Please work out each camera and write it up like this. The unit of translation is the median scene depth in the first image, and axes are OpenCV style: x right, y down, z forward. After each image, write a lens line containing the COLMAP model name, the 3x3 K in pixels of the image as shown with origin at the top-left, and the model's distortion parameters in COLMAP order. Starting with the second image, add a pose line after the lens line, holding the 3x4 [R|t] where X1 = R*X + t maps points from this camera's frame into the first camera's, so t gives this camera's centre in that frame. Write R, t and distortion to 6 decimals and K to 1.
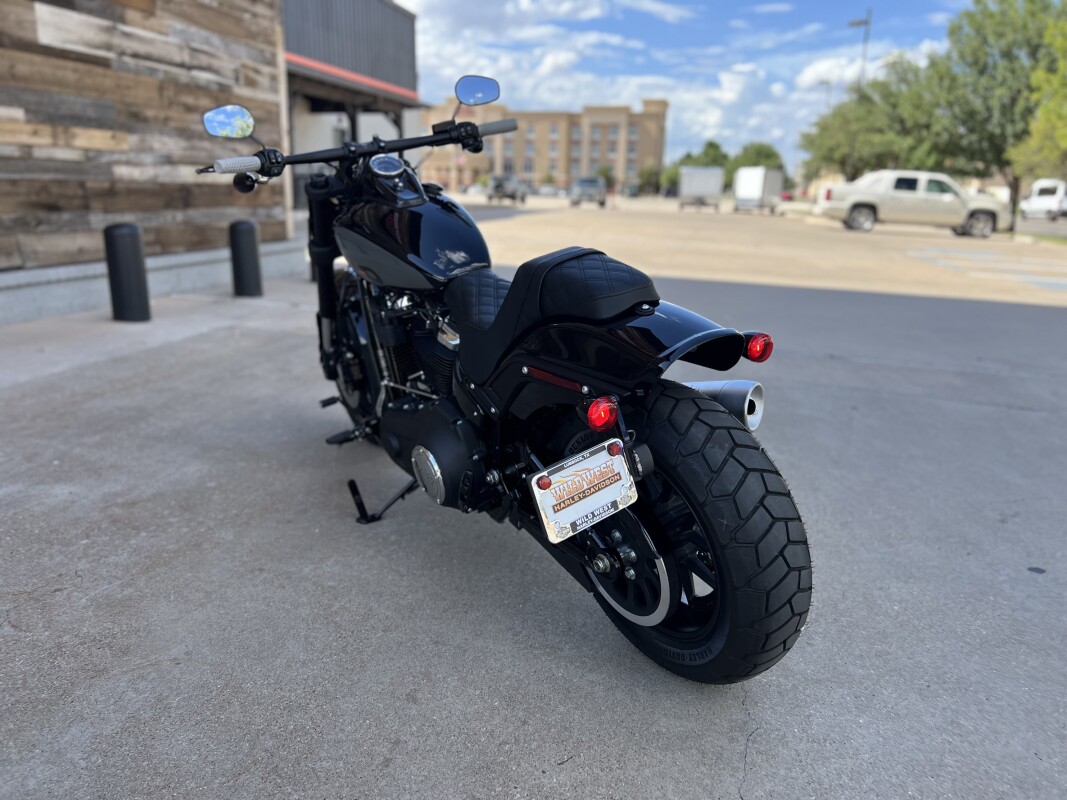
lens RADIAL K [[809.1, 0, 526.1], [0, 809.1, 399.9], [0, 0, 1]] dist [0.050829, -0.054123]
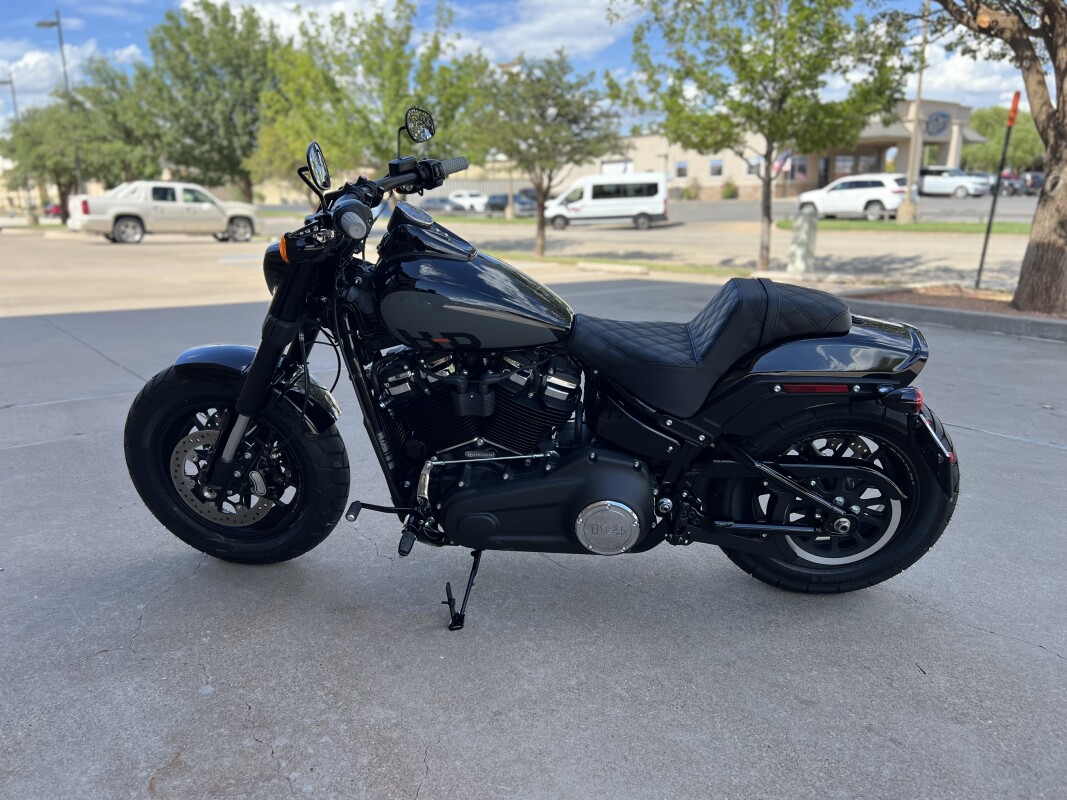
lens RADIAL K [[809.1, 0, 535.3], [0, 809.1, 404.5], [0, 0, 1]] dist [0.050829, -0.054123]
pose [[0.610306, -0.227625, 0.758758, -0.315258], [0.229735, 0.967522, 0.105466, -0.062128], [-0.758121, 0.109947, 0.642778, 0.153799]]
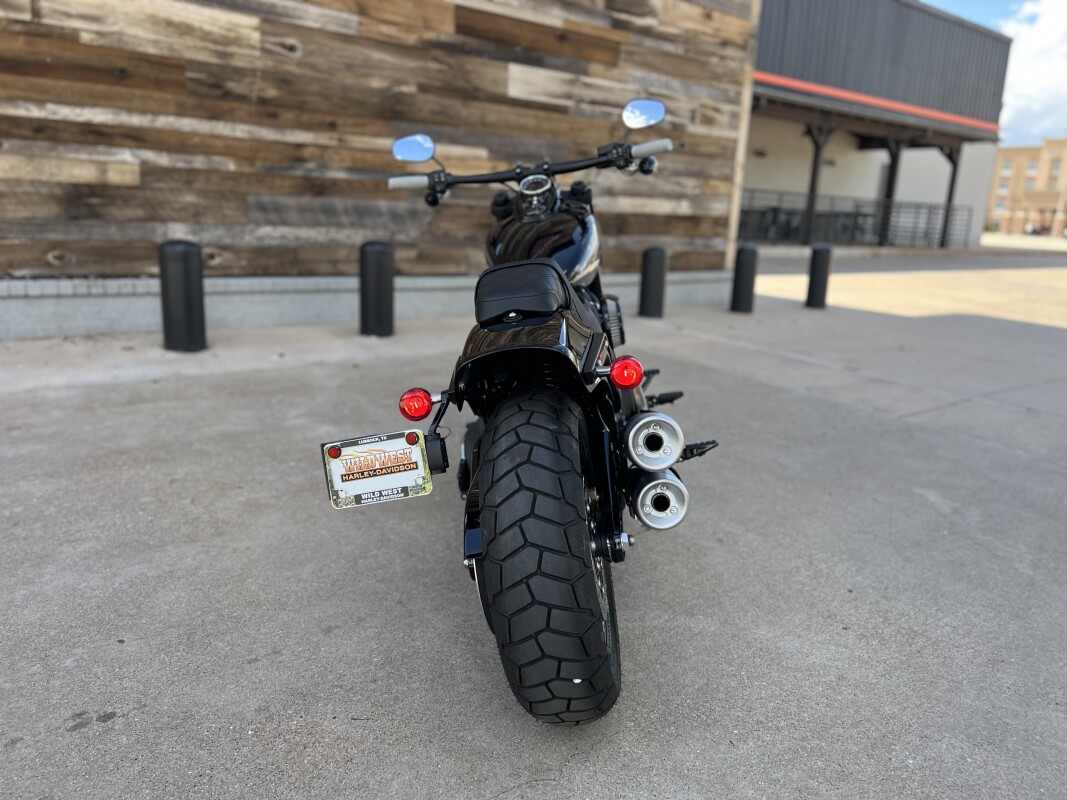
lens RADIAL K [[809.1, 0, 544.0], [0, 809.1, 405.3], [0, 0, 1]] dist [0.050829, -0.054123]
pose [[0.799664, 0.160619, -0.578567, 0.209432], [-0.182762, 0.982948, 0.020276, -0.008527], [0.571958, 0.089526, 0.815383, 0.057216]]
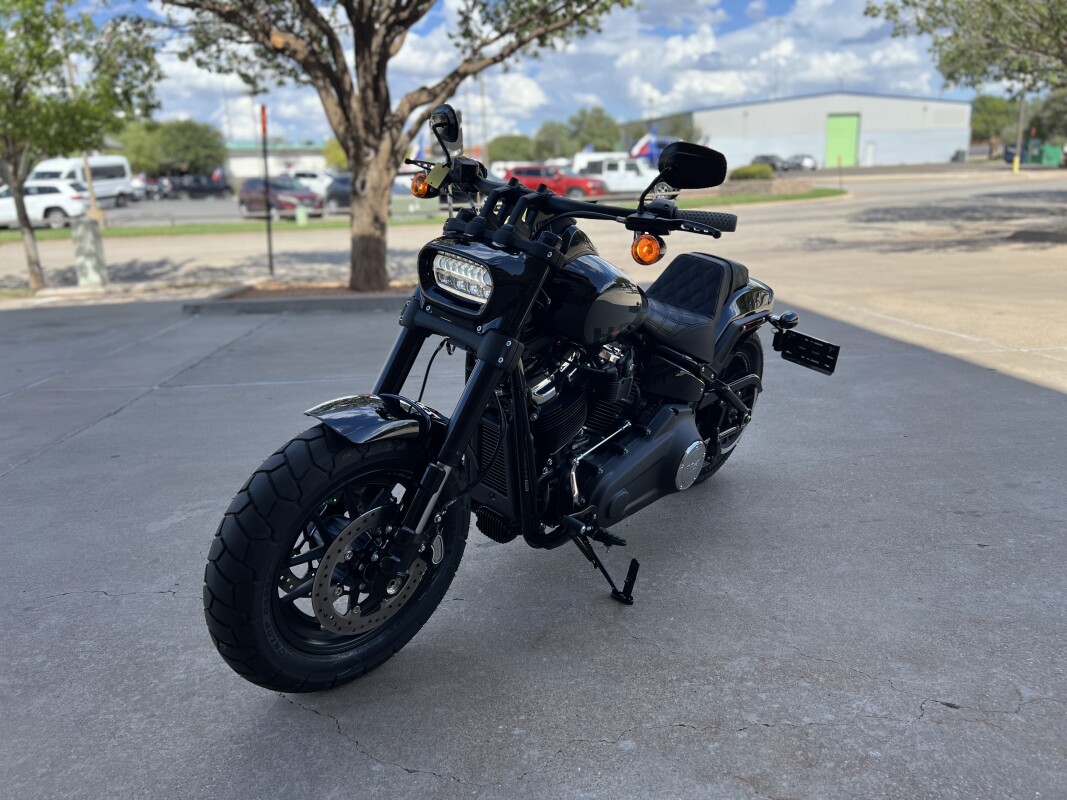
lens RADIAL K [[809.1, 0, 527.1], [0, 809.1, 397.1], [0, 0, 1]] dist [0.050829, -0.054123]
pose [[-0.296687, -0.261000, 0.918616, -0.397516], [0.277162, 0.896989, 0.344371, -0.167683], [-0.913870, 0.356776, -0.193786, 0.507235]]
